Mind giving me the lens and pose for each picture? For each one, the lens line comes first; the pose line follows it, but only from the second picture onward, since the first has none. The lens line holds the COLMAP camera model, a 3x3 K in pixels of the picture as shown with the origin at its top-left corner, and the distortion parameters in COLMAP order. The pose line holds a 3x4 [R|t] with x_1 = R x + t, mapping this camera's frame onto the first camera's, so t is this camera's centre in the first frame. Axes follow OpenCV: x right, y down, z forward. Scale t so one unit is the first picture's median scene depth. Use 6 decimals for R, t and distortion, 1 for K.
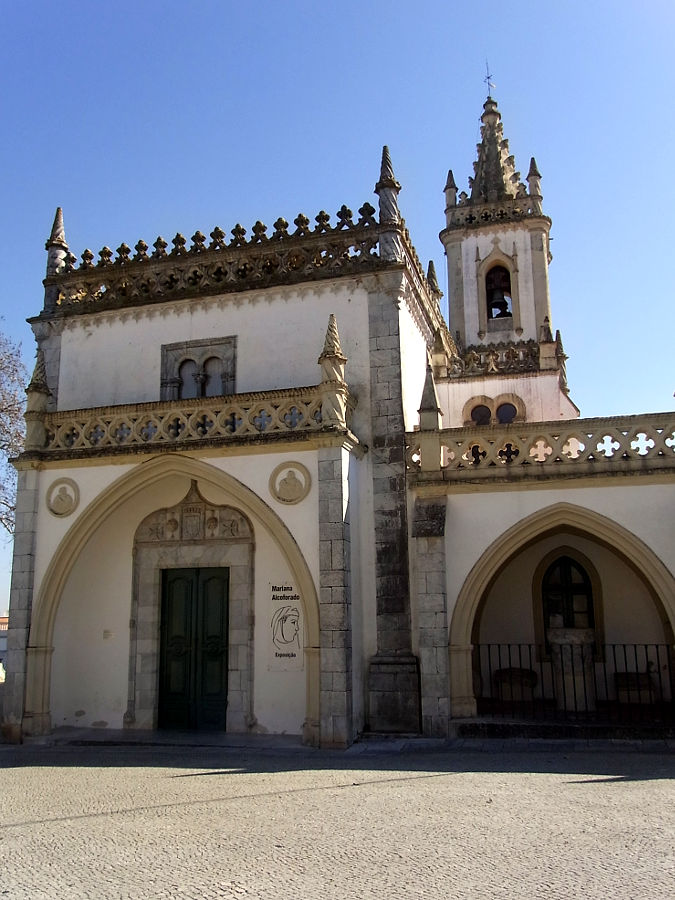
lens RADIAL K [[828.7, 0, 310.8], [0, 828.7, 452.0], [0, 0, 1]] dist [-0.022119, 0.012430]
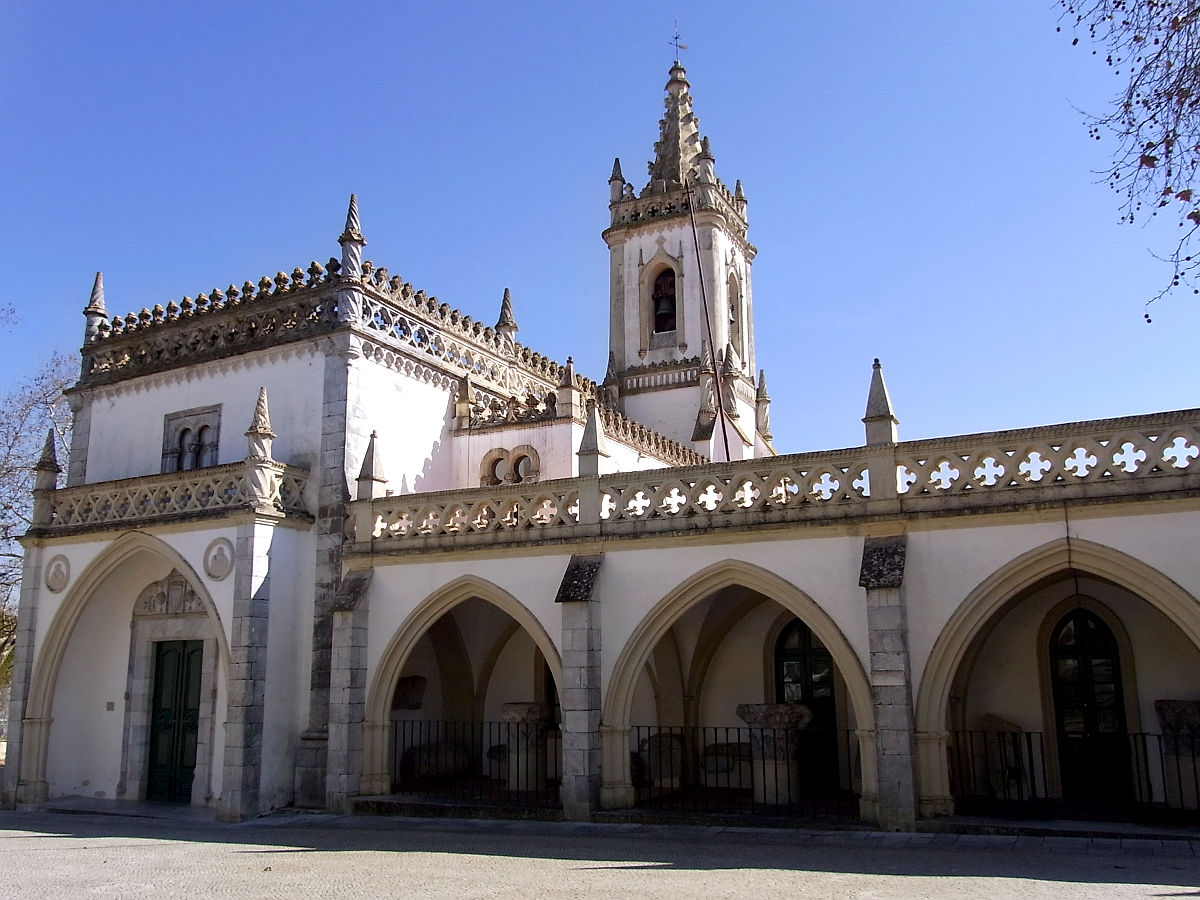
lens RADIAL K [[1087.1, 0, 600.7], [0, 1087.1, 468.6], [0, 0, 1]] dist [-0.015466, -0.018451]
pose [[0.978797, -0.039739, -0.200940, 0.632354], [0.042641, 0.999039, 0.010135, -0.059917], [0.200344, -0.018488, 0.979551, -0.178011]]
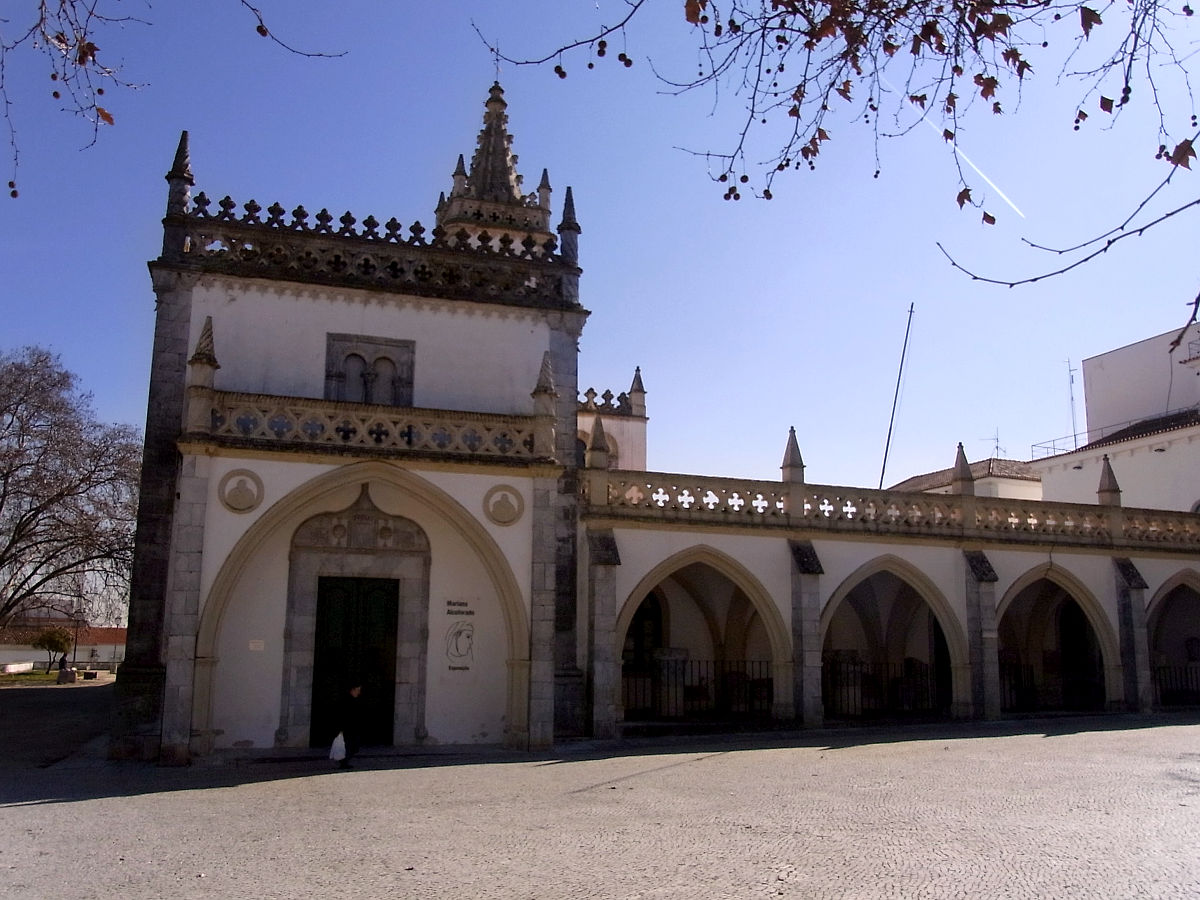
lens RADIAL K [[1104.9, 0, 600.0], [0, 1104.9, 450.0], [0, 0, 1]] dist [-0.022119, 0.012430]
pose [[0.794194, 0.124692, 0.594734, -0.698769], [-0.140084, 0.989928, -0.020483, -0.018985], [-0.591298, -0.067045, 0.803662, -0.179065]]
